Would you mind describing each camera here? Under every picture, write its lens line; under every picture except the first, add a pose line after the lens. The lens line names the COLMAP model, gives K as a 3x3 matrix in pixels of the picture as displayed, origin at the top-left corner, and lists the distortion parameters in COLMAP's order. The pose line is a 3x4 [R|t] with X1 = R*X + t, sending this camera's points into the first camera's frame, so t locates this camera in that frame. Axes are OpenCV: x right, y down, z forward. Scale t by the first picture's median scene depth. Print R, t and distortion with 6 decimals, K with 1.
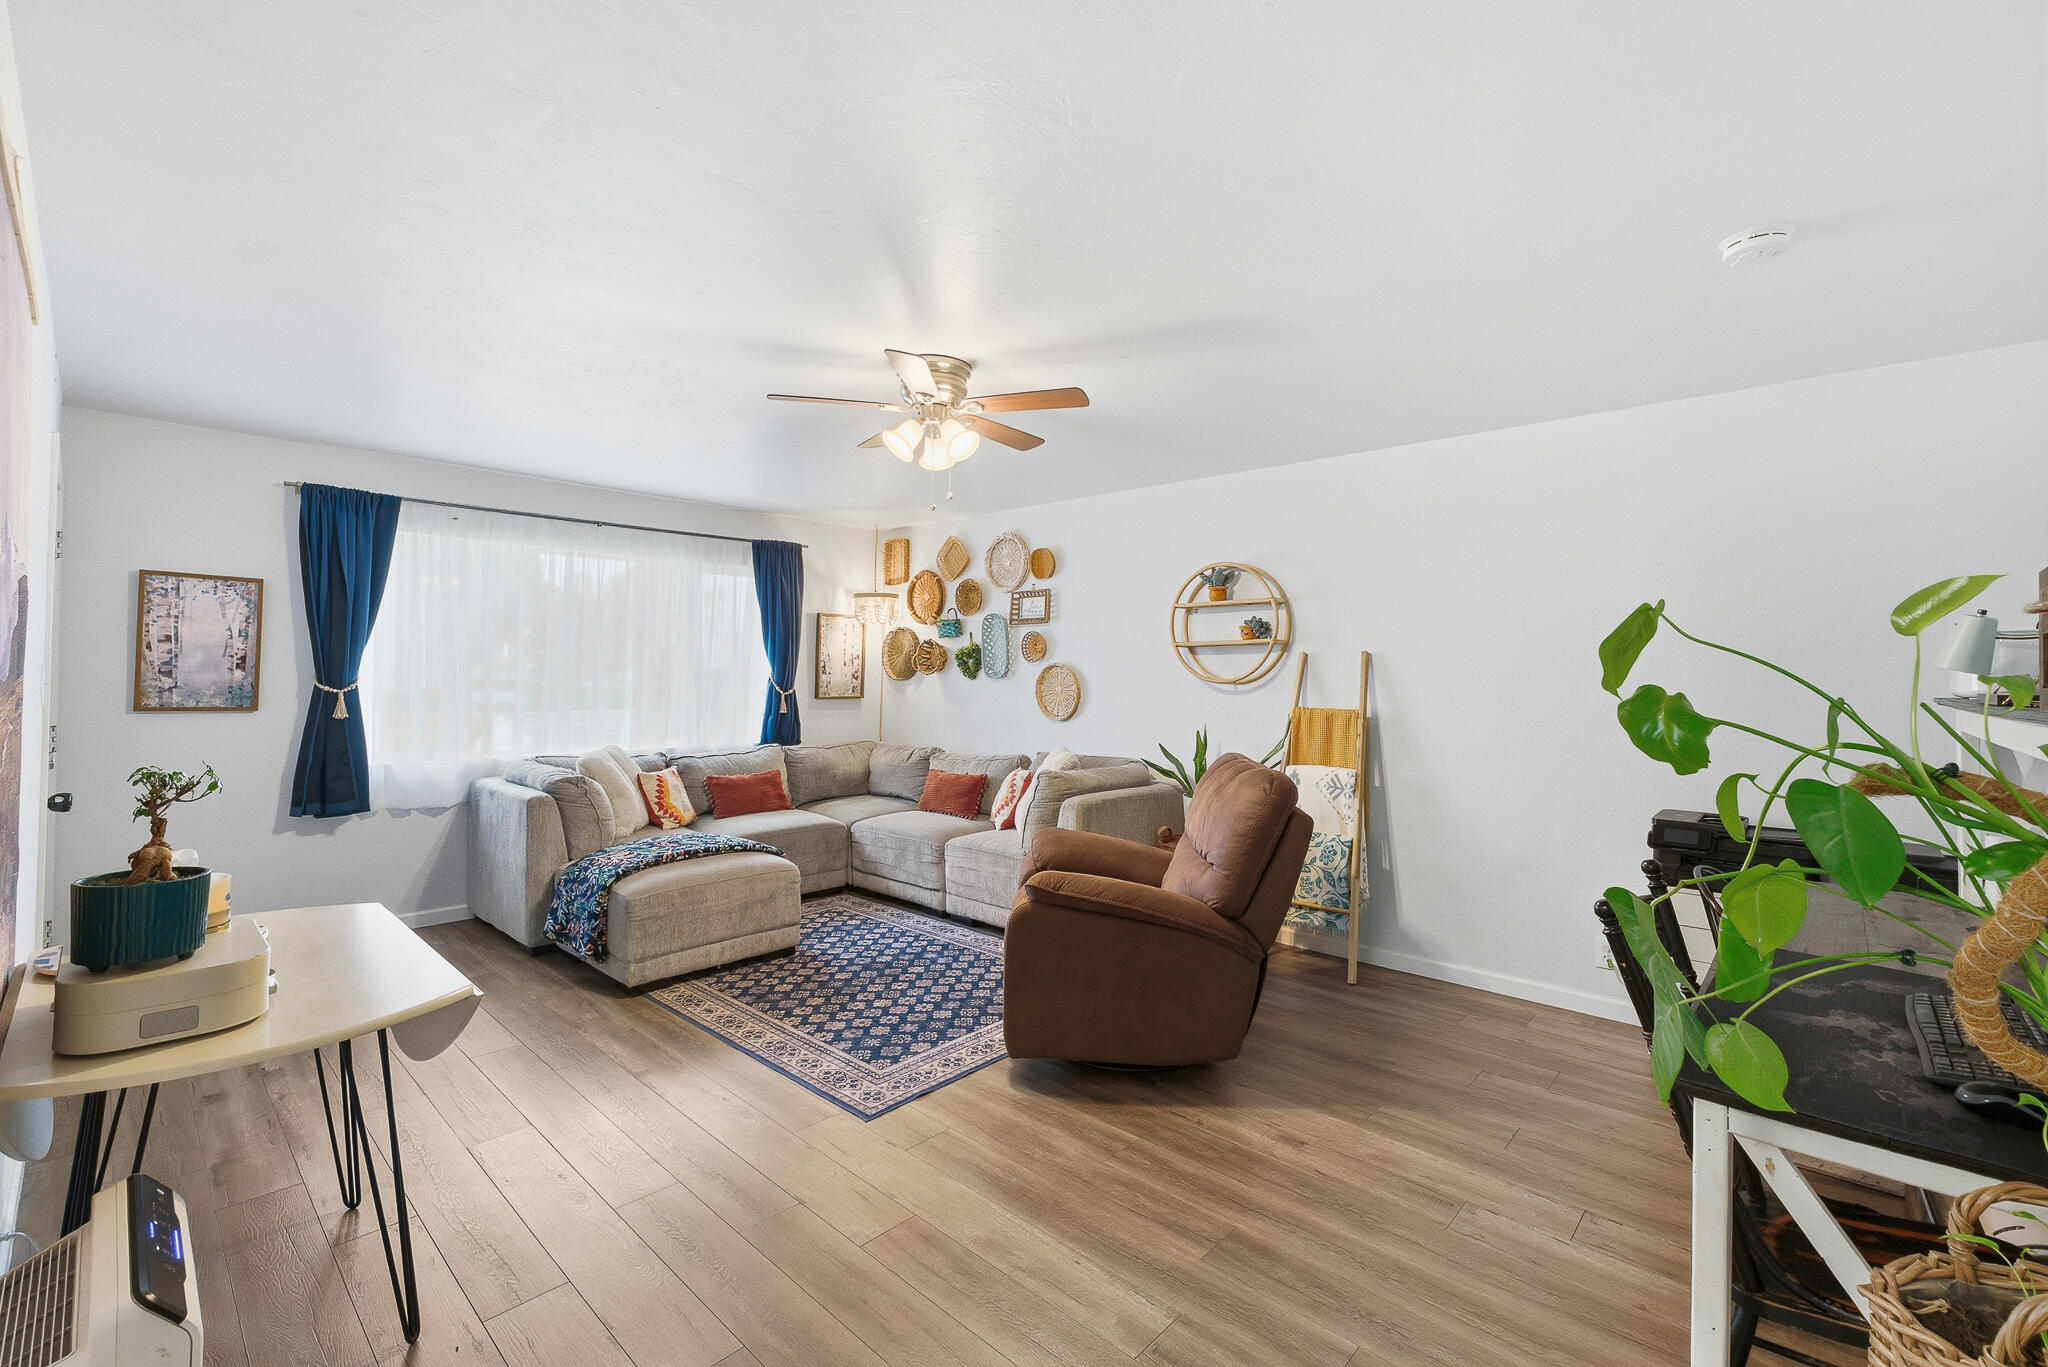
lens RADIAL K [[876.4, 0, 1006.5], [0, 876.4, 681.1], [0, 0, 1]] dist [-0.003974, -0.000173]
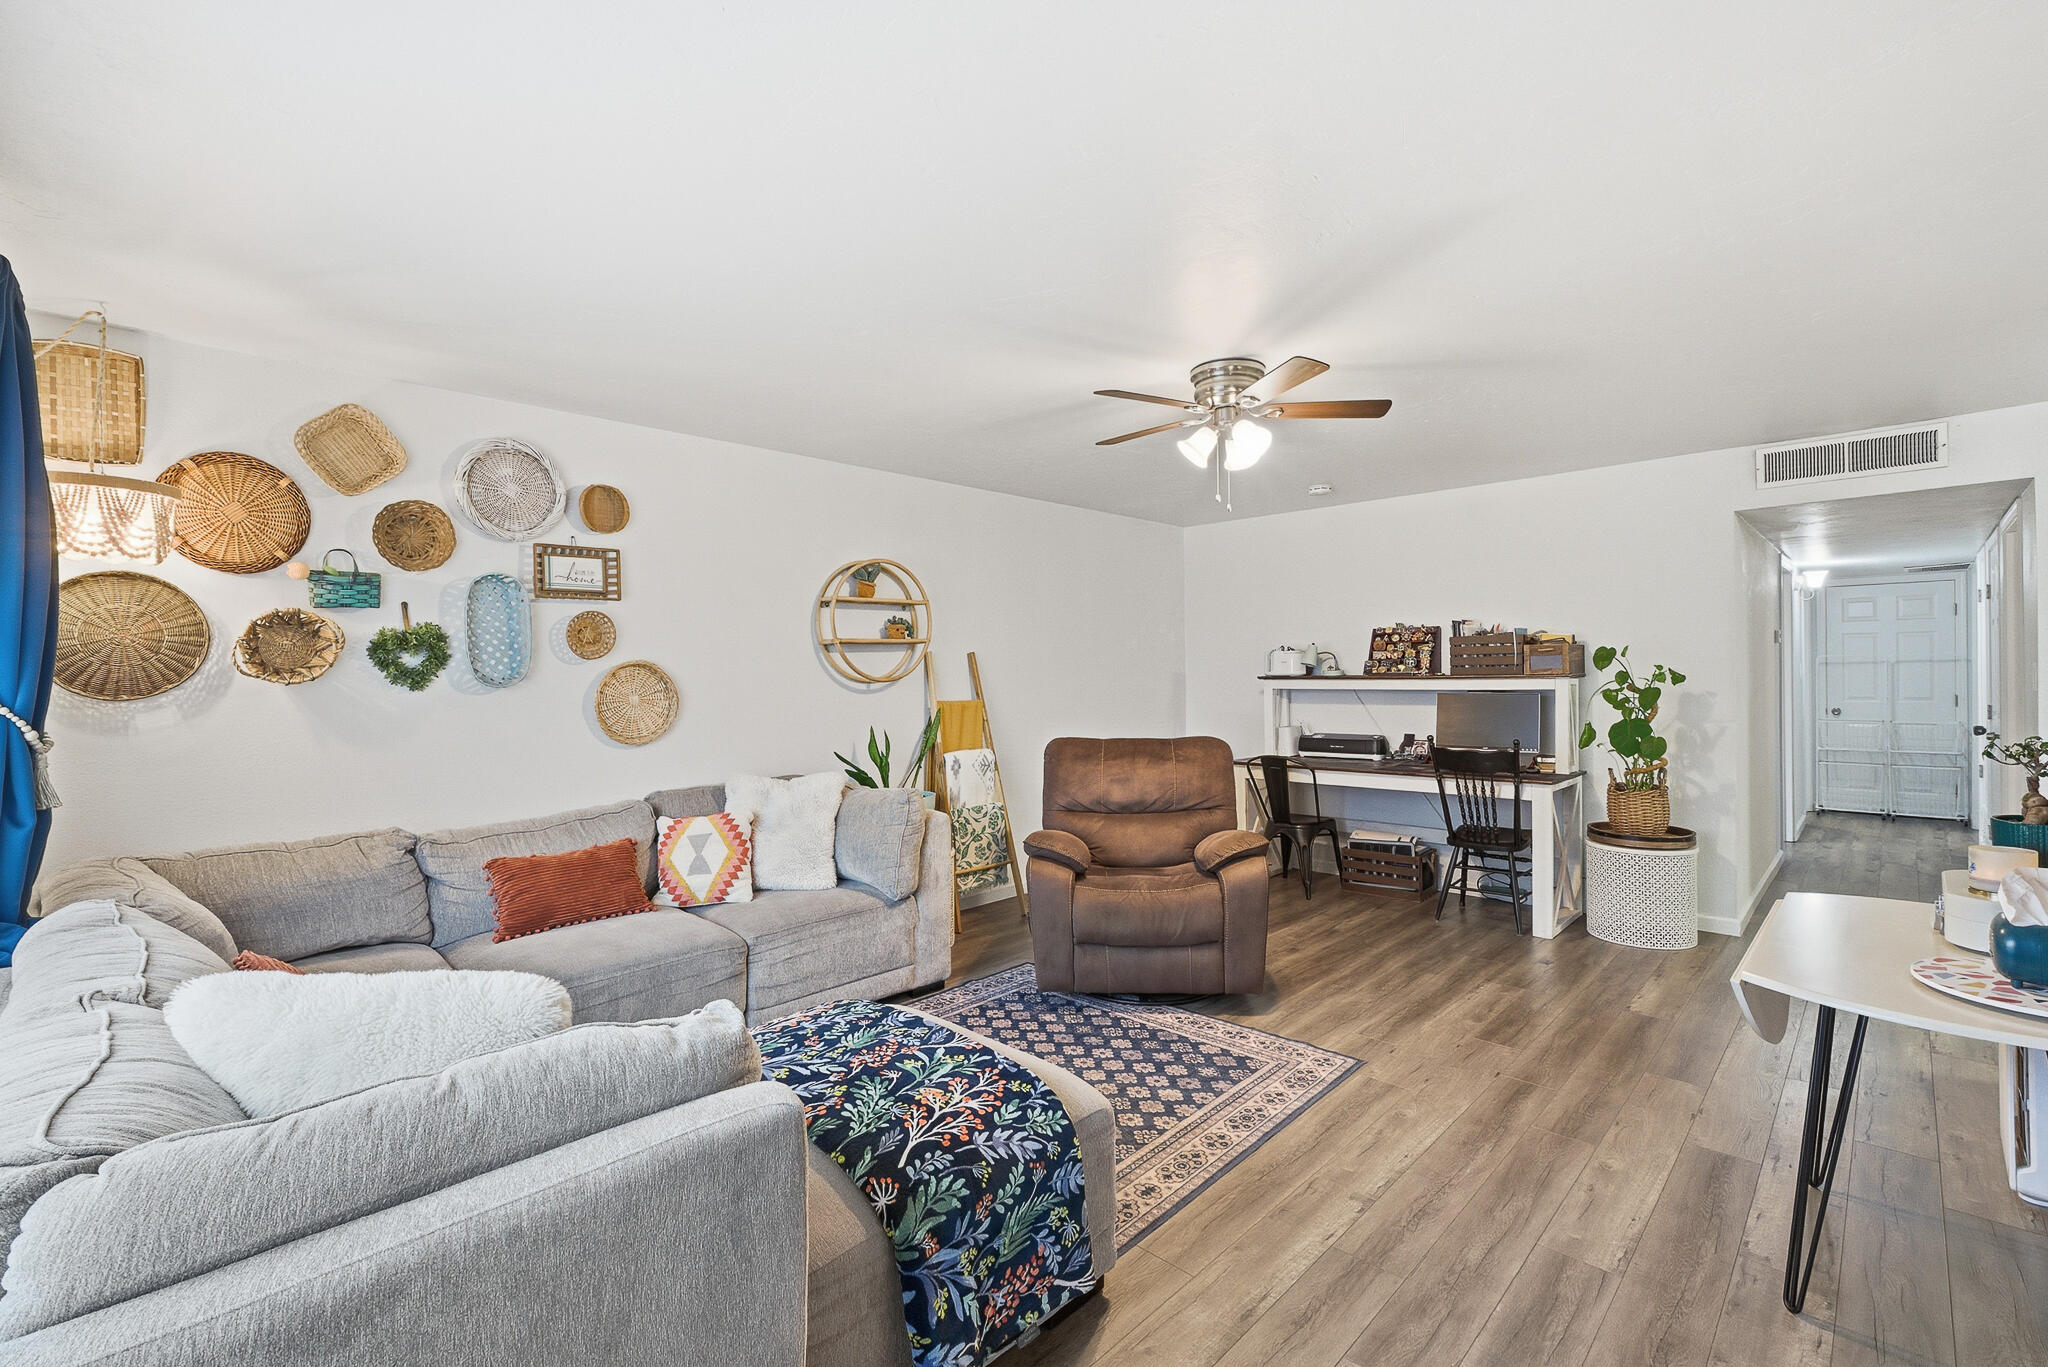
lens RADIAL K [[913.0, 0, 1026.9], [0, 913.0, 676.2], [0, 0, 1]] dist [-0.002822, -0.000088]
pose [[0.004107, -0.011256, 0.999928, -0.779582], [0.019902, 0.999740, 0.011172, -0.012277], [-0.999793, 0.019855, 0.004330, 0.828312]]
